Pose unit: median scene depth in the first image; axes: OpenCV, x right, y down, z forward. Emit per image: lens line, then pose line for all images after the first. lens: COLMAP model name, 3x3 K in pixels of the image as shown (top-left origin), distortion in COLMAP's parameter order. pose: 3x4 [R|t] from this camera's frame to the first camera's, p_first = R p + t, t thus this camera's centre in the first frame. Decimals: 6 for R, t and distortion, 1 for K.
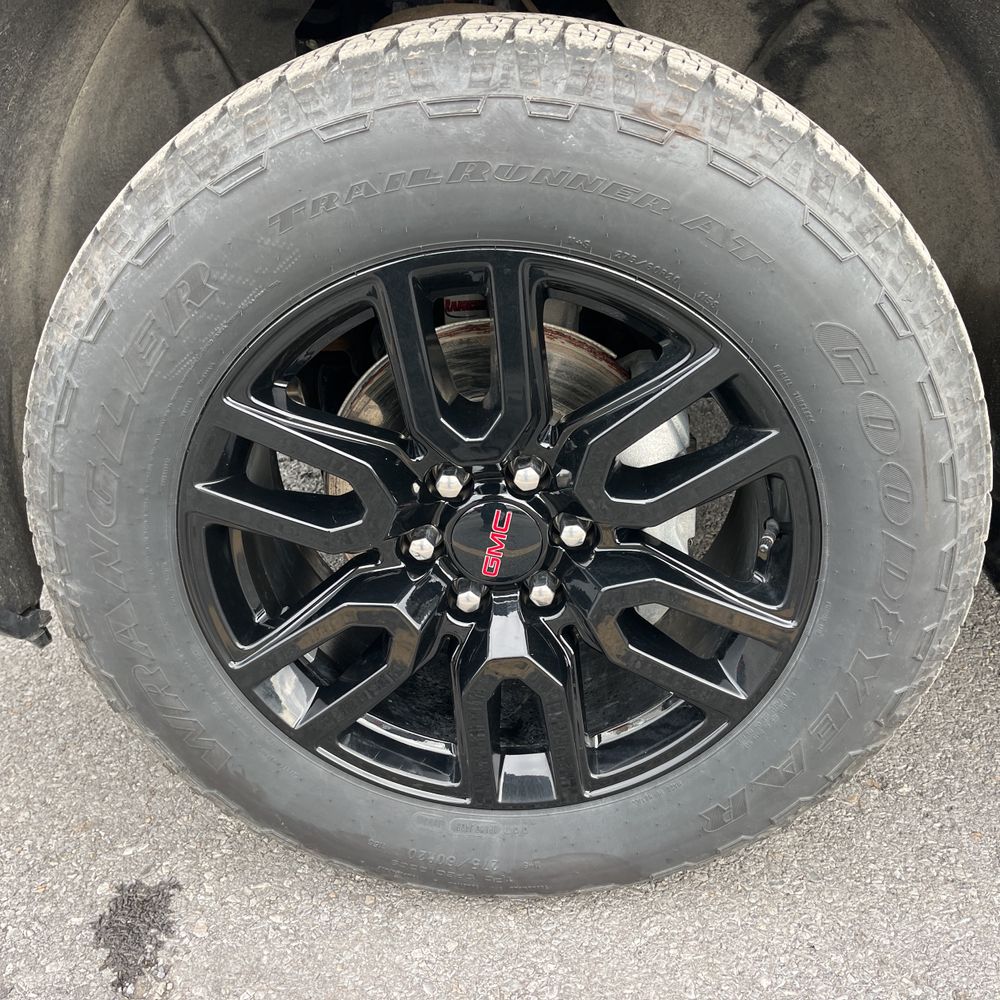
lens RADIAL K [[1001.3, 0, 494.6], [0, 1001.3, 493.5], [0, 0, 1]] dist [0.025152, 0.000000]
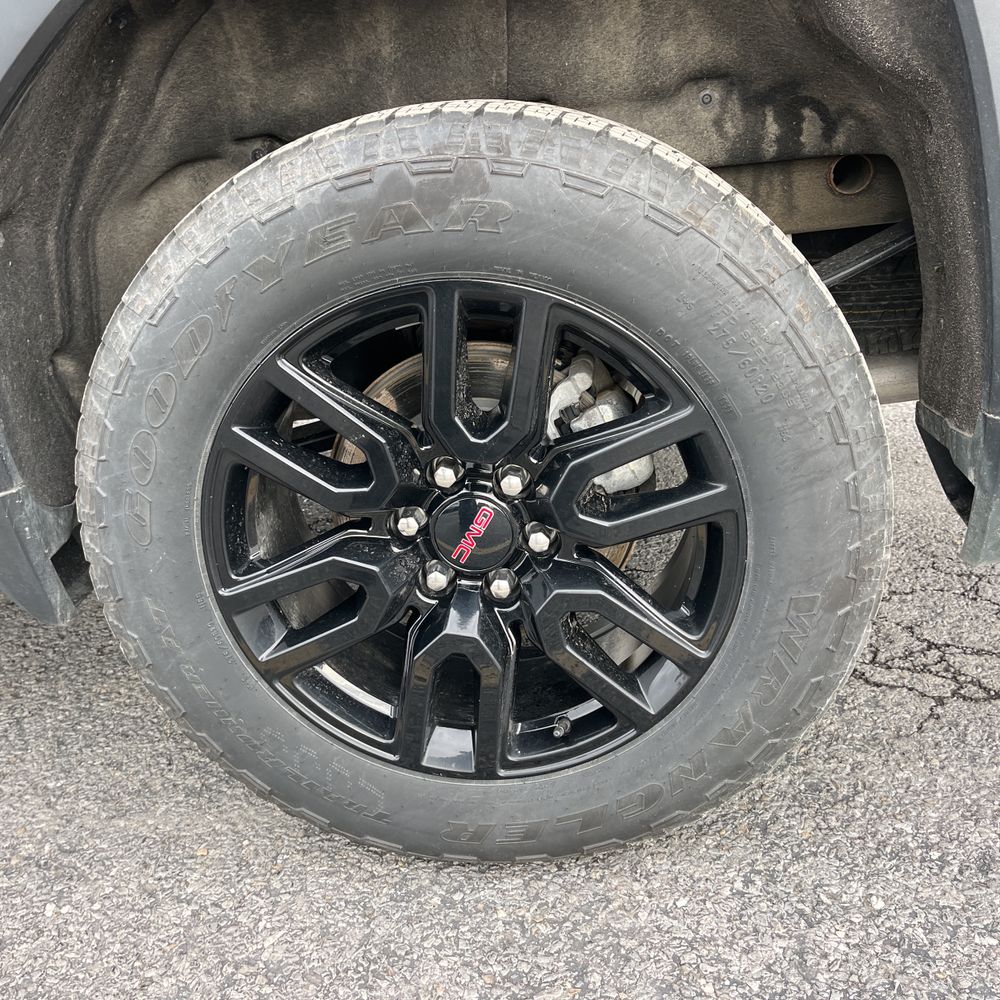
lens RADIAL K [[1033.3, 0, 501.2], [0, 1033.3, 502.8], [0, 0, 1]] dist [0.042400, 0.000000]
pose [[0.974821, 0.214329, 0.061538, -0.048429], [-0.209116, 0.974494, -0.081438, 0.104393], [-0.077423, 0.066519, 0.994777, -0.199349]]
